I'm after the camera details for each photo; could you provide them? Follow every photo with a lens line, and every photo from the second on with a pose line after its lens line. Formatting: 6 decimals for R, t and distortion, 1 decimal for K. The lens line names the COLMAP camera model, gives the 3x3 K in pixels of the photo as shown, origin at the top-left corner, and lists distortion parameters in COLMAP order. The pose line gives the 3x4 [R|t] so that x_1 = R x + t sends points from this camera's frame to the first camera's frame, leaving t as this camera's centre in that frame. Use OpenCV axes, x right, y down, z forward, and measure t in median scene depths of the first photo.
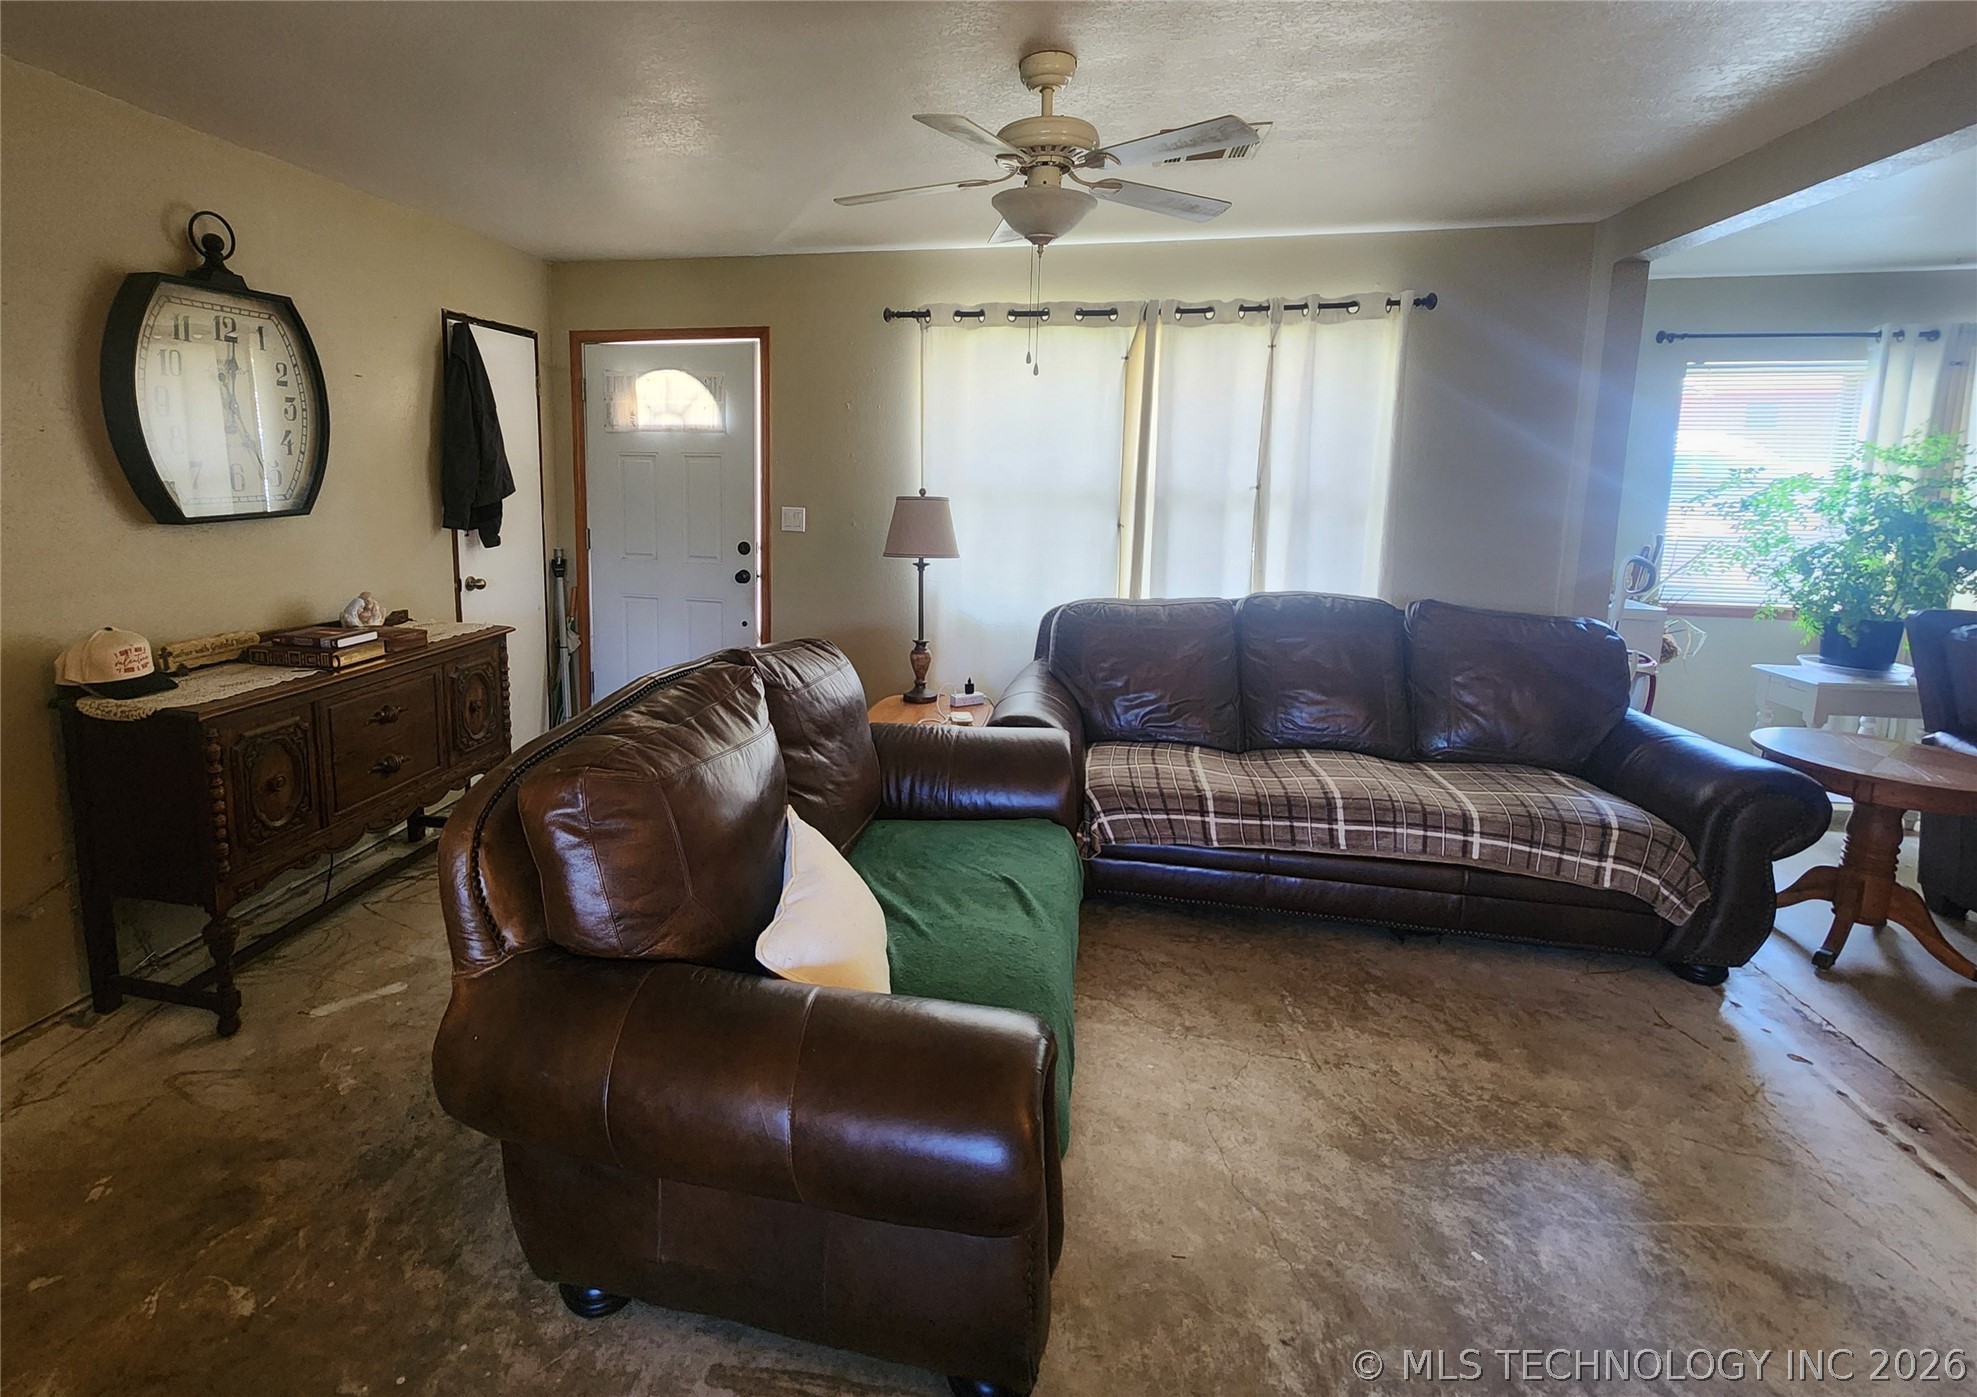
lens RADIAL K [[892.8, 0, 890.1], [0, 892.8, 586.3], [0, 0, 1]] dist [0.006664, -0.004019]
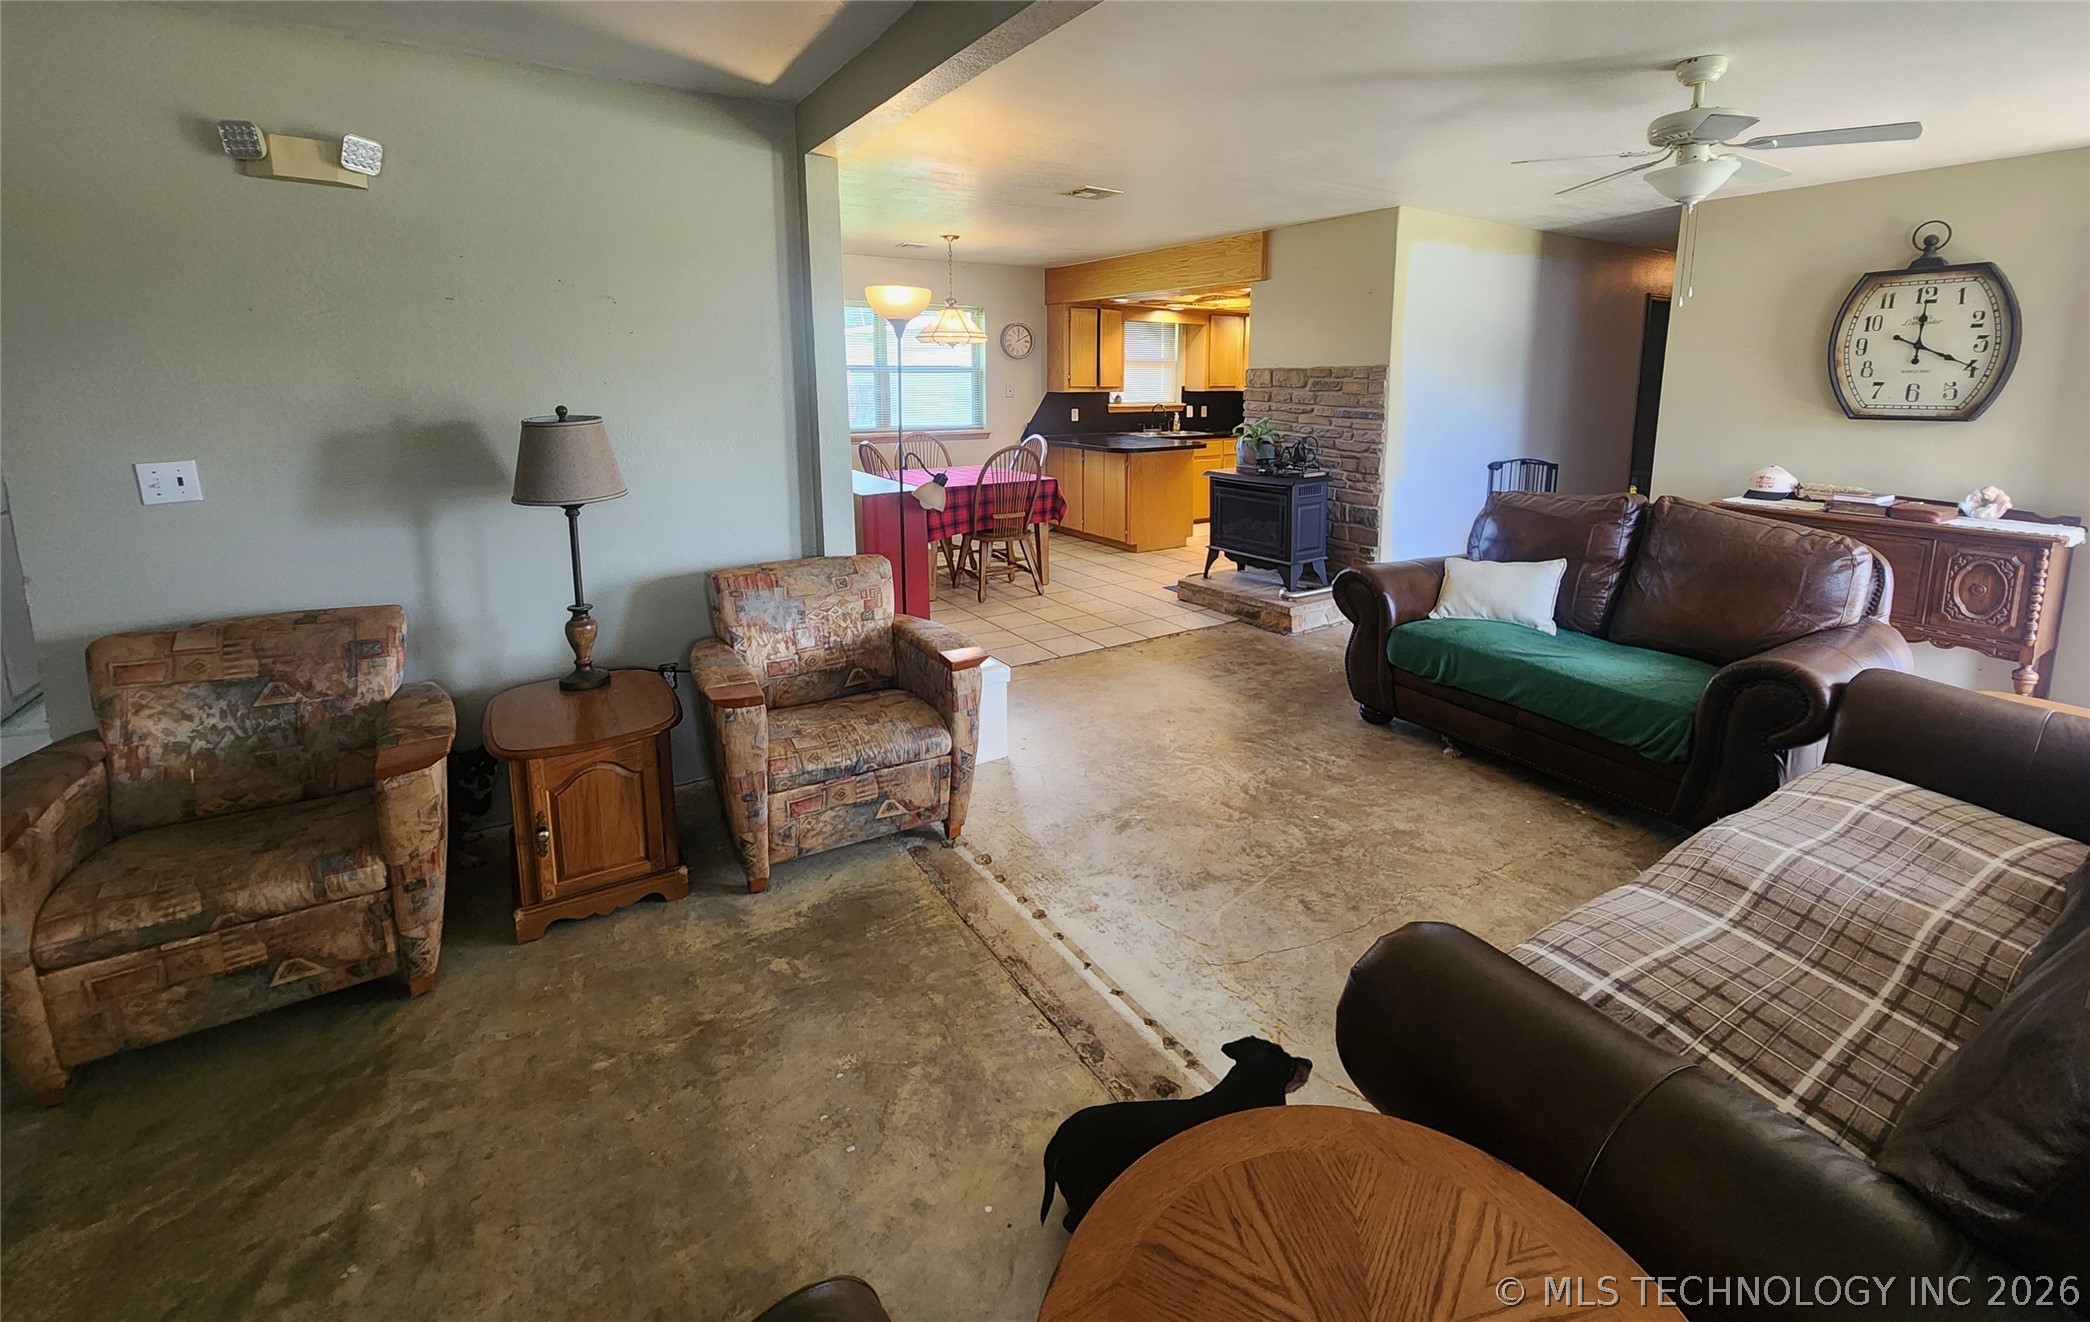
lens RADIAL K [[895.0, 0, 1095.9], [0, 895.0, 519.9], [0, 0, 1]] dist [-0.000154, -0.000271]
pose [[-0.687496, 0.101122, -0.719113, 1.216757], [-0.108923, 0.964695, 0.239791, -0.115125], [0.717972, 0.243184, -0.652210, 0.949968]]
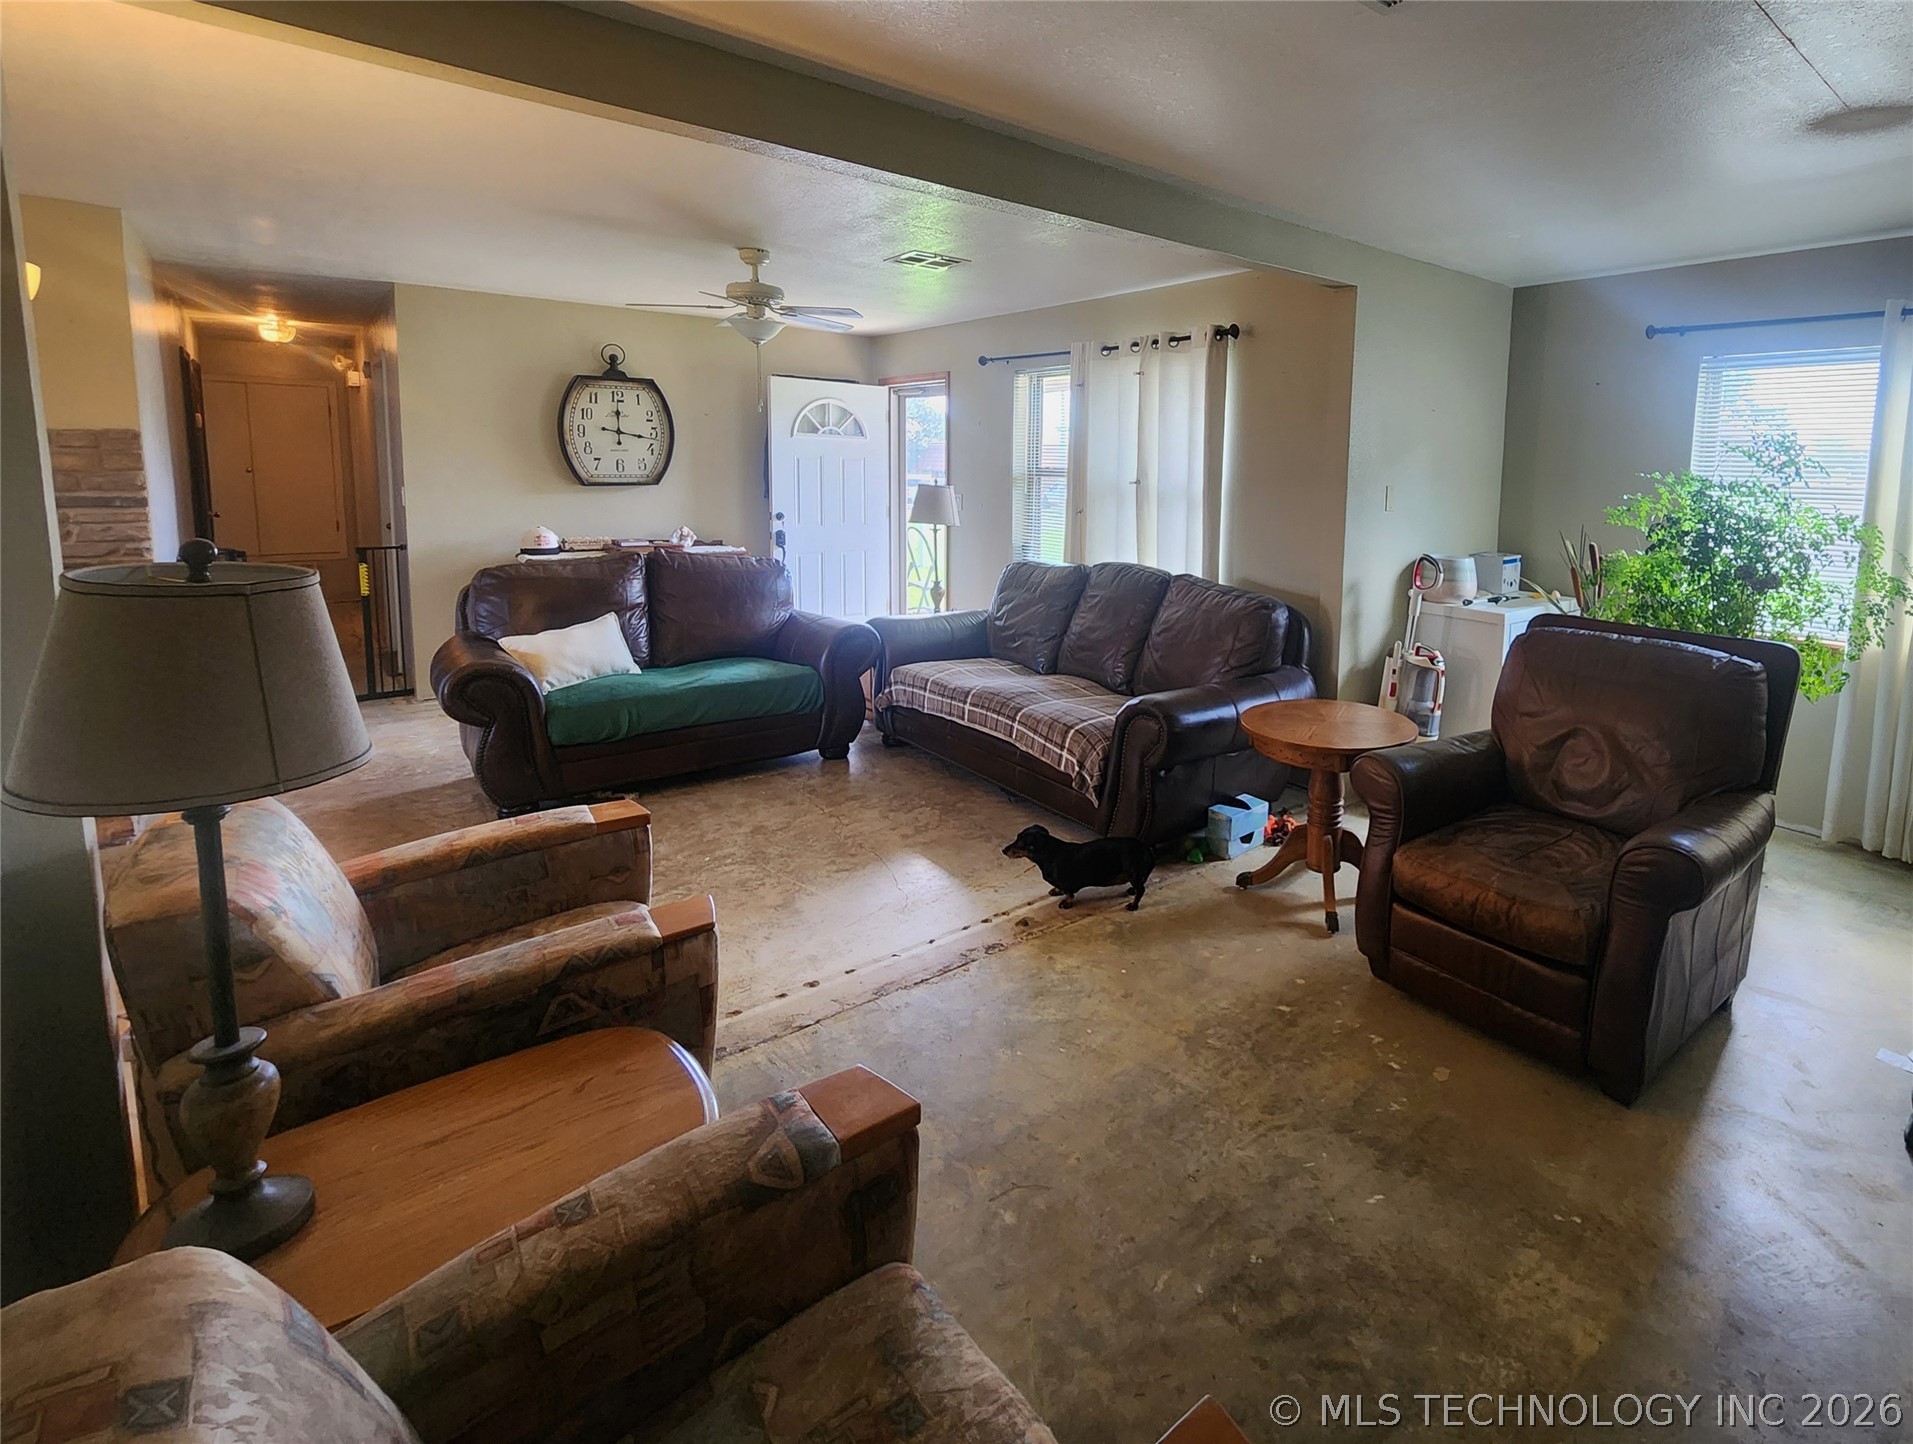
lens RADIAL K [[941.0, 0, 1151.8], [0, 941.0, 568.8], [0, 0, 1]] dist [0.001054, -0.000816]
pose [[0.821773, 0.068659, -0.565664, 1.436449], [-0.088675, 0.996029, -0.007928, 0.024723], [0.562873, 0.056675, 0.824598, -0.105464]]
